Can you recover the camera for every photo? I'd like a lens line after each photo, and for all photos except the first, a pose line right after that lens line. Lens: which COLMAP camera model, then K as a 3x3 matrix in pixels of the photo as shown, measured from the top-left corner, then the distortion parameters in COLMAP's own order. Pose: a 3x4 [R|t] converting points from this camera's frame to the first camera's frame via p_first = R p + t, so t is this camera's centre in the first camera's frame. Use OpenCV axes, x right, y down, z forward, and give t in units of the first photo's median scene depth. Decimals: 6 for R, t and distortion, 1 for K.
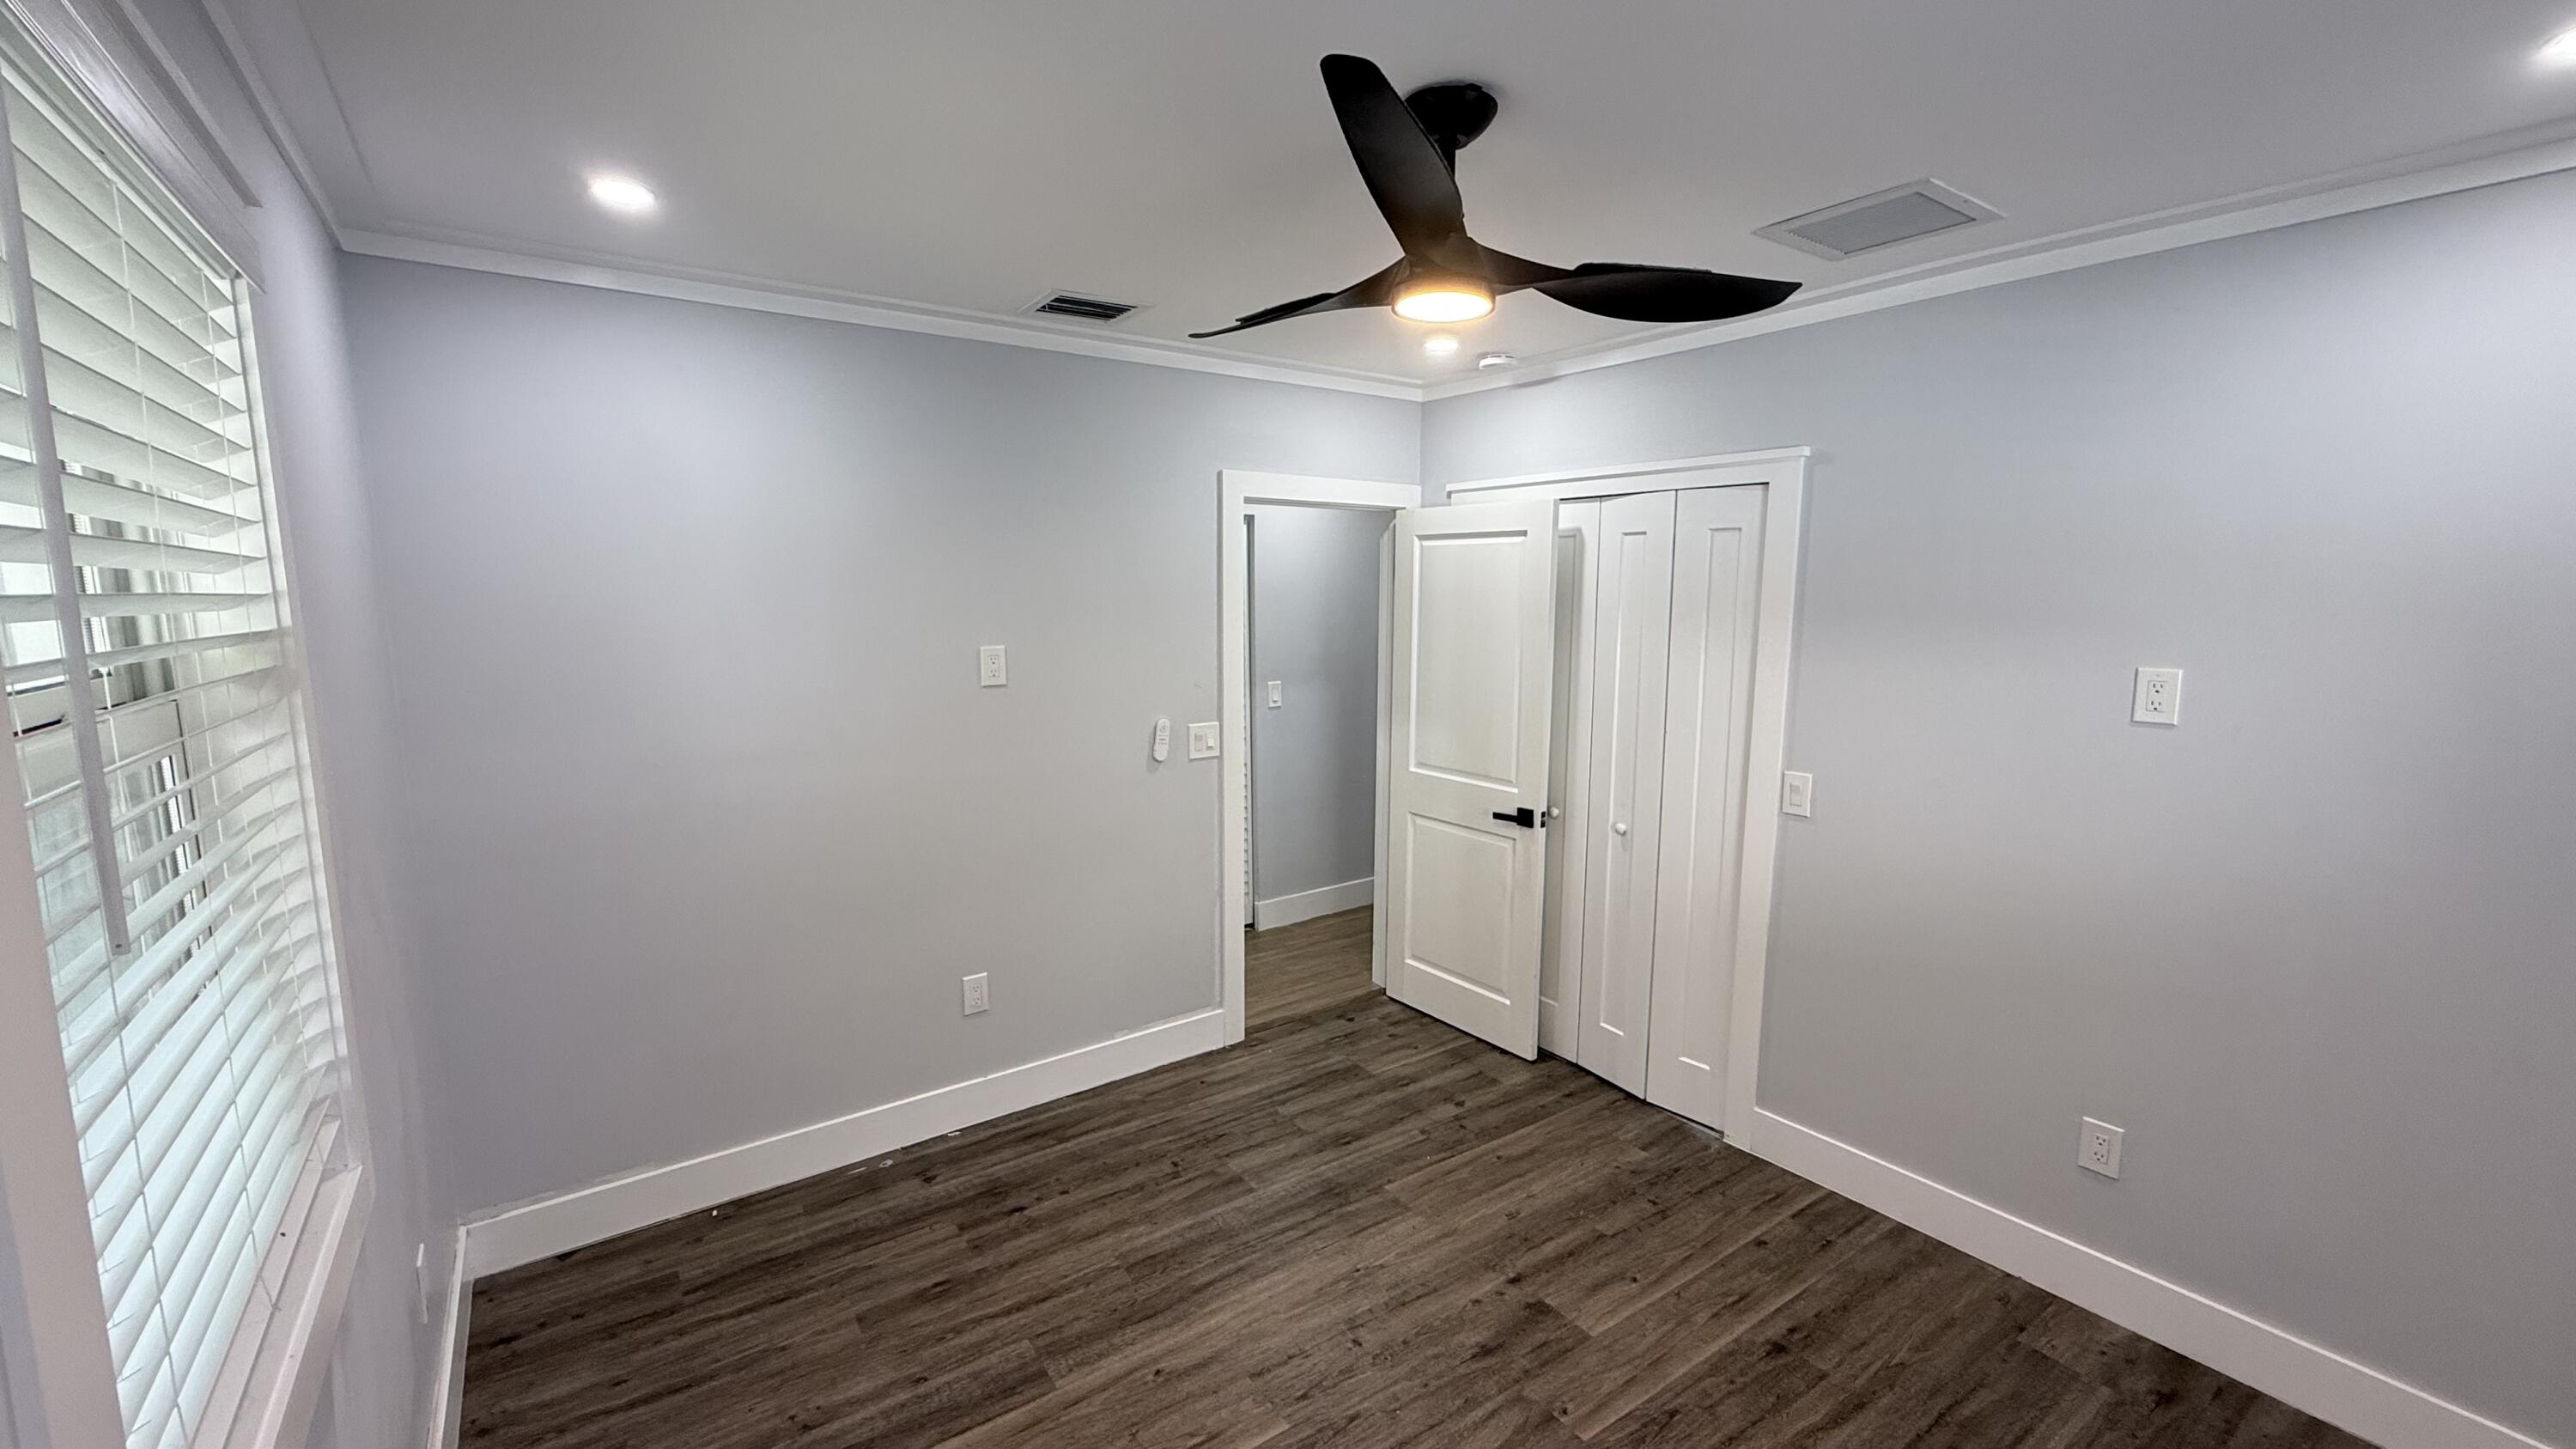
lens RADIAL K [[1026.9, 0, 1278.1], [0, 1026.9, 720.0], [0, 0, 1]] dist [0.000272, 0.000130]
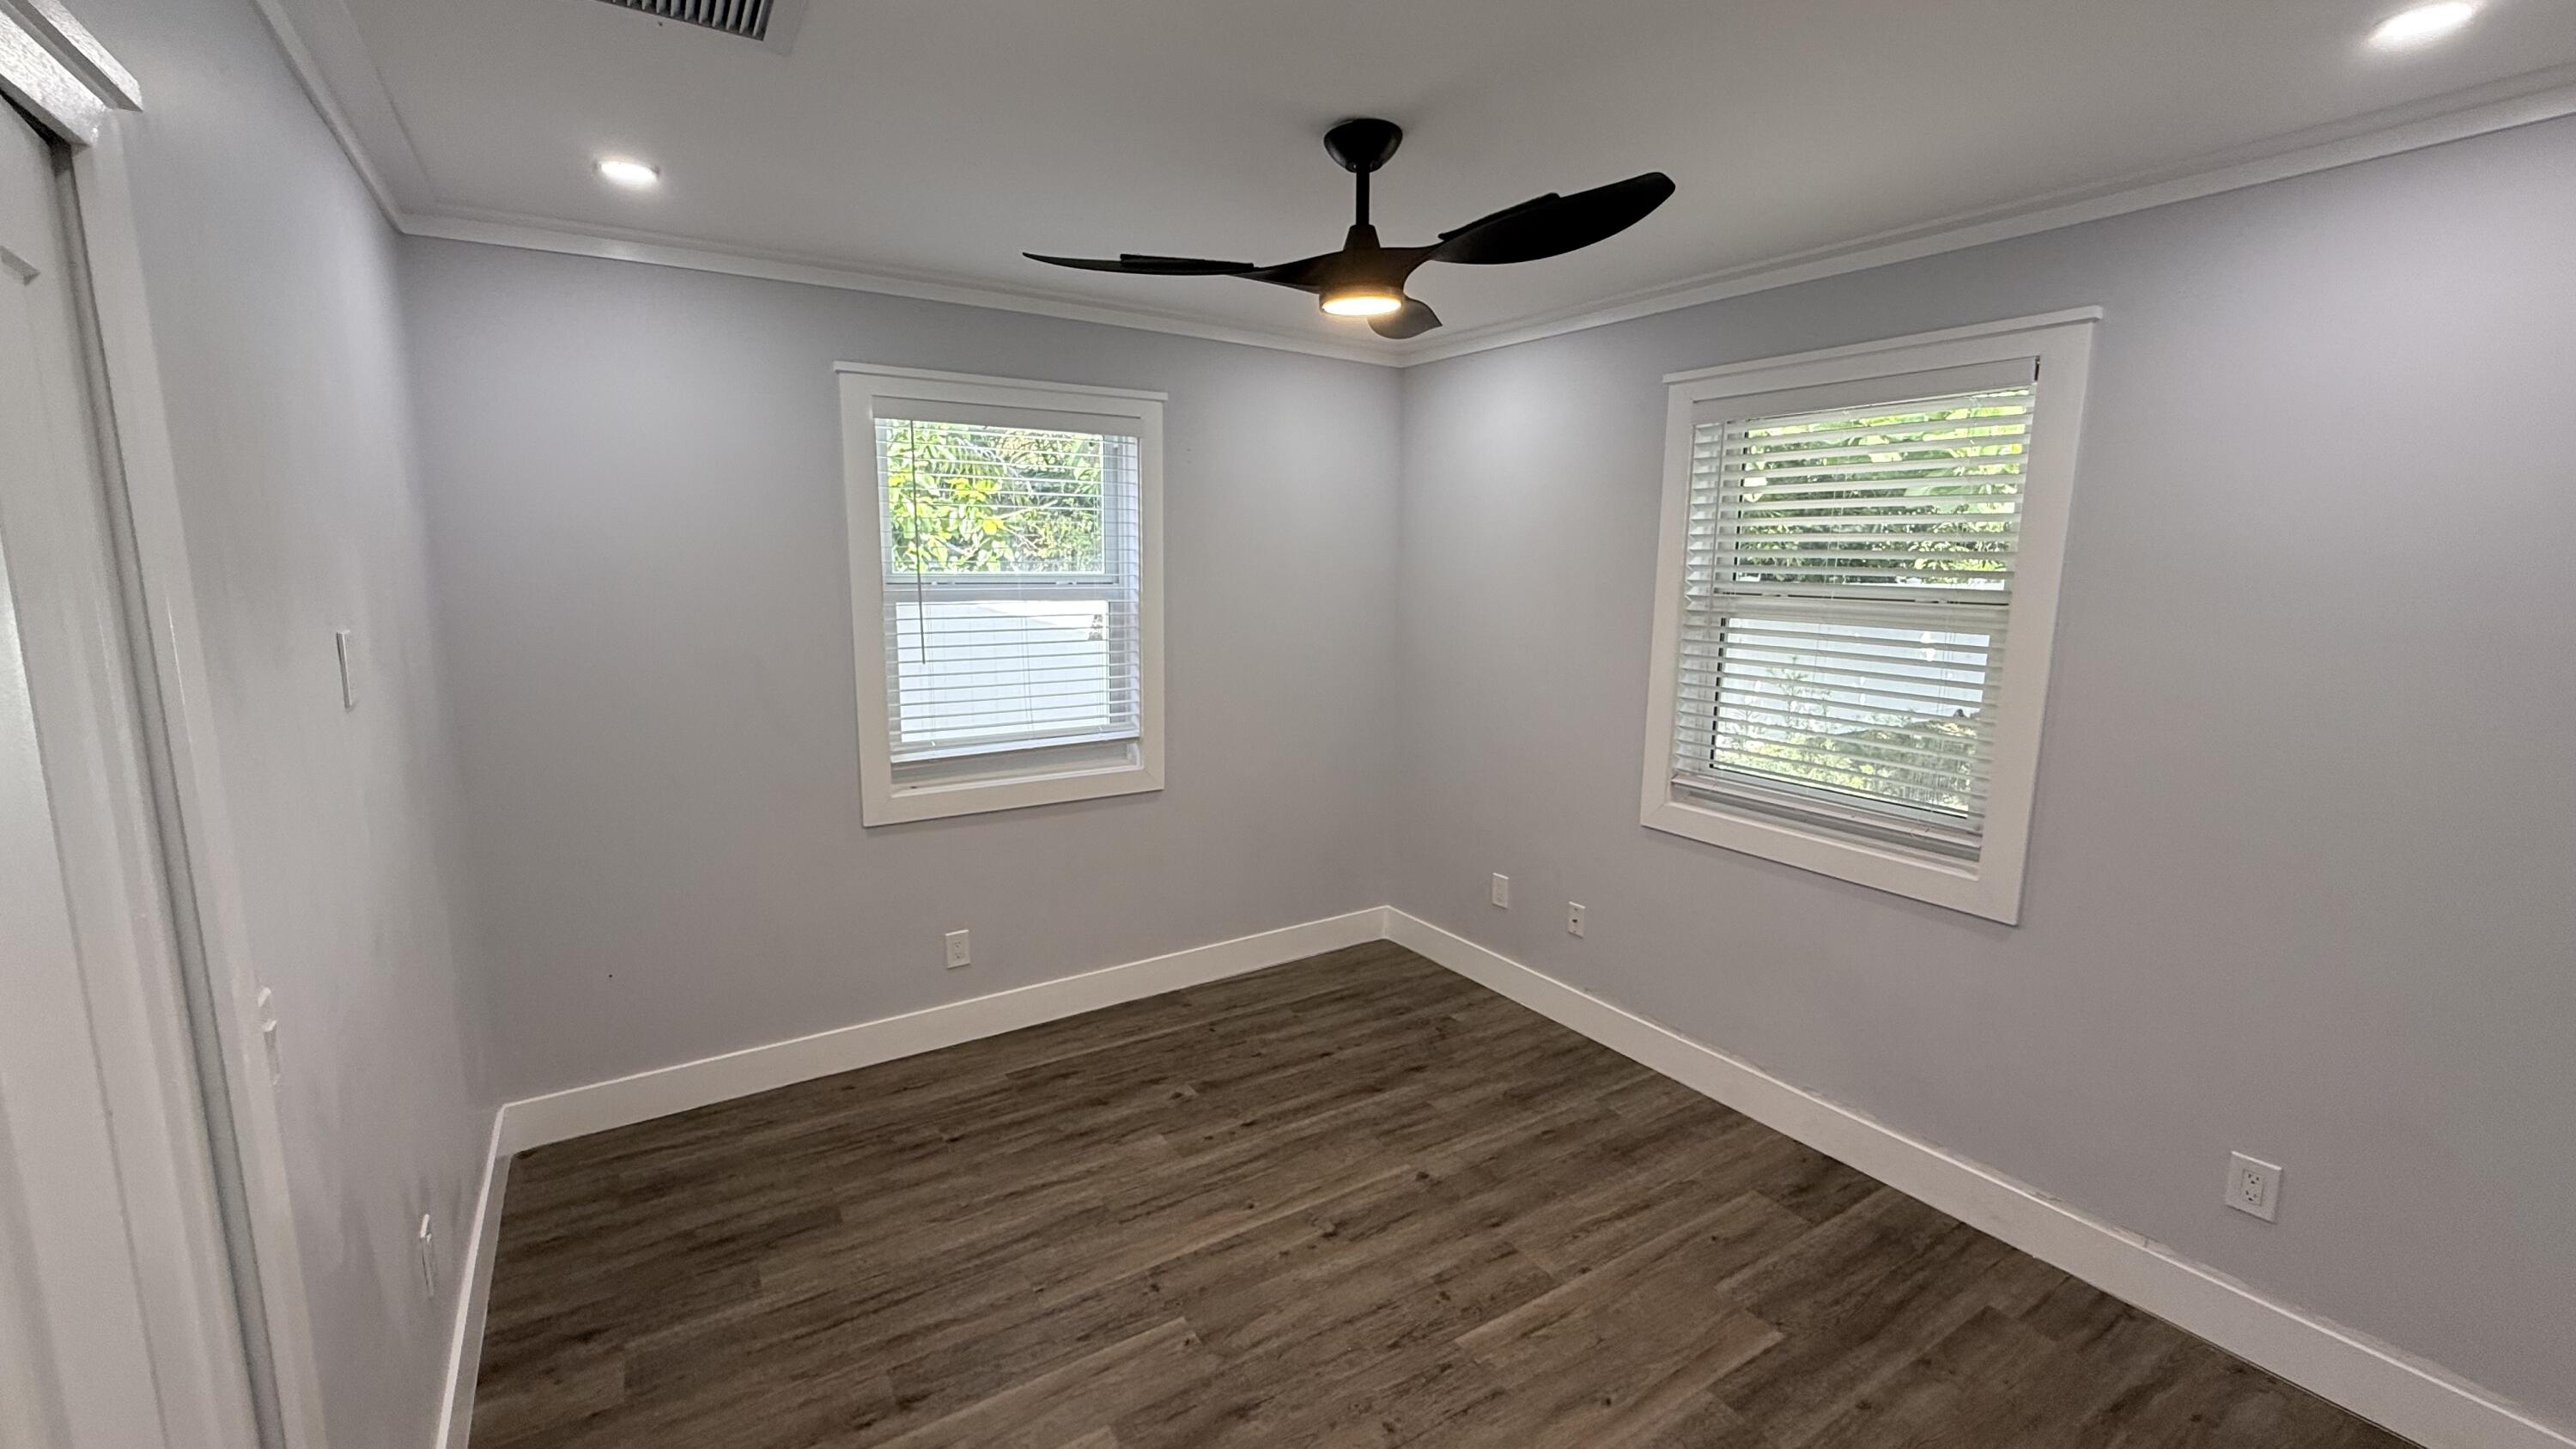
lens RADIAL K [[1026.9, 0, 1278.1], [0, 1026.9, 720.0], [0, 0, 1]] dist [0.000272, 0.000130]
pose [[-0.998920, -0.018152, 0.042771, 0.123177], [-0.005379, 0.959514, 0.281610, -0.168189], [-0.046151, 0.281076, -0.958575, 1.421494]]
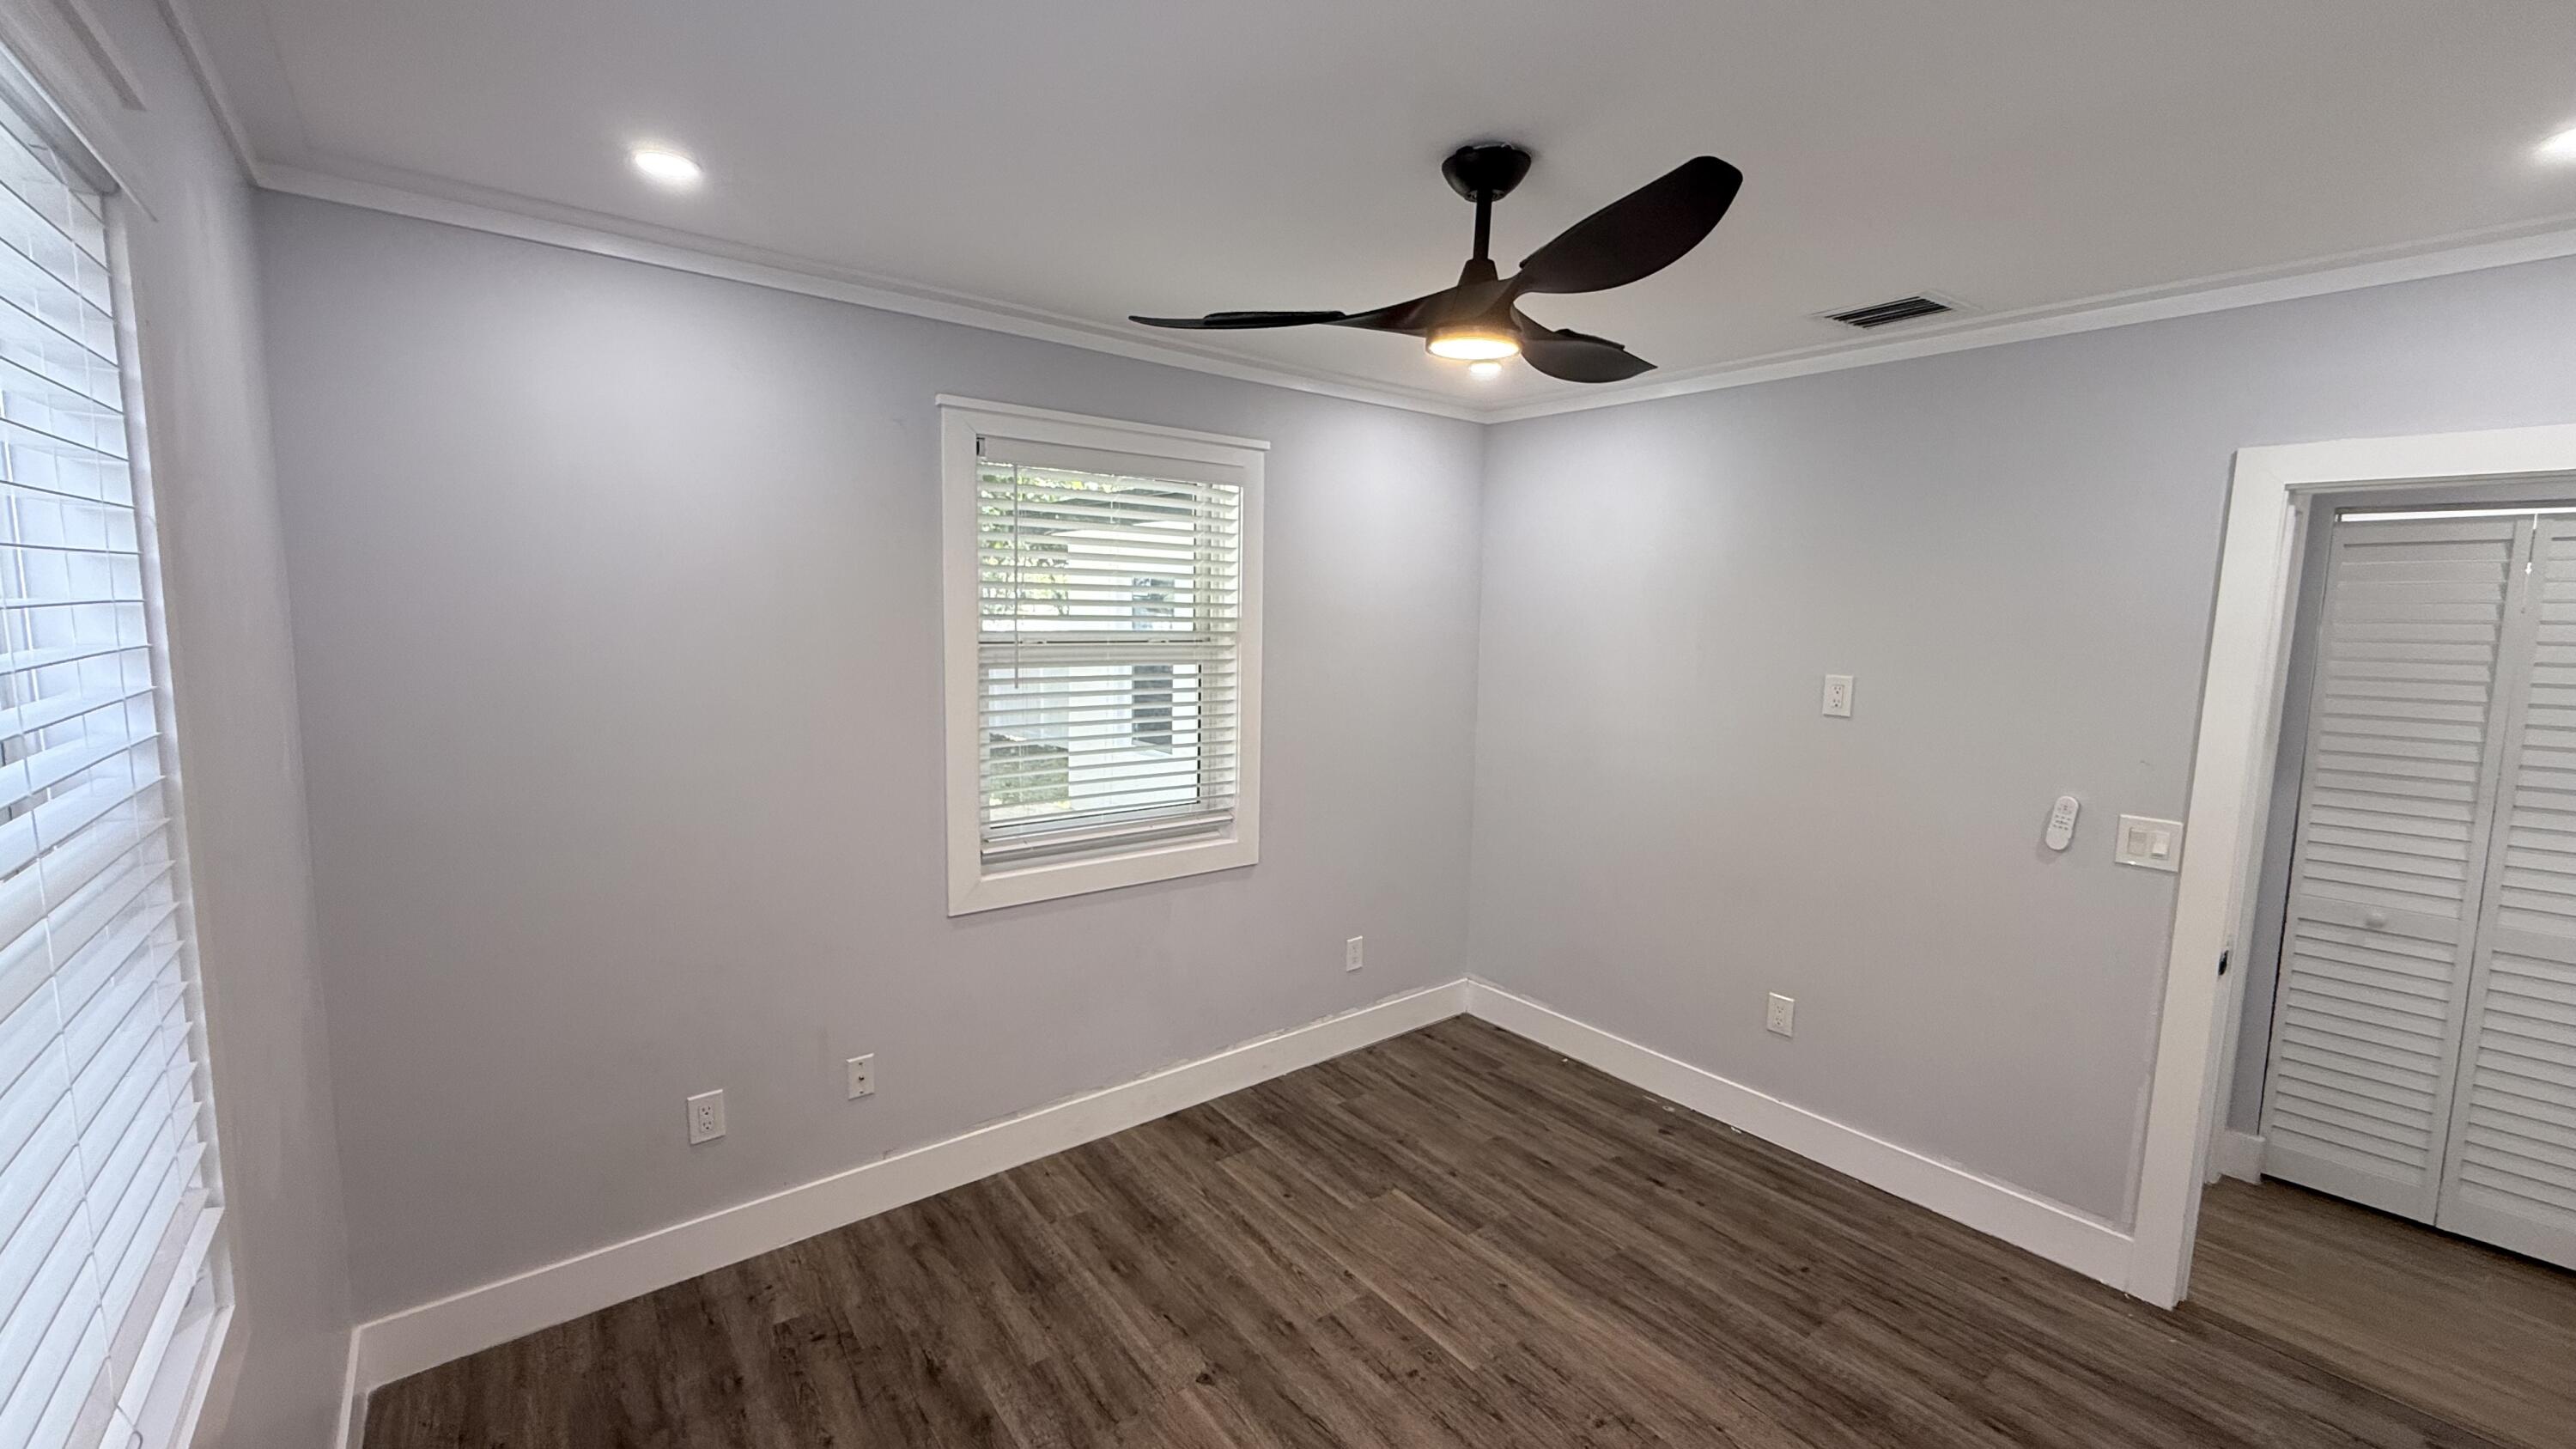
lens RADIAL K [[1034.0, 0, 1282.8], [0, 1034.0, 715.3], [0, 0, 1]] dist [0.000687, 0.000064]
pose [[0.047570, 0.112059, -0.992562, 0.789514], [-0.151301, 0.983030, 0.103731, -0.065431], [0.987342, 0.145241, 0.063717, 0.485091]]
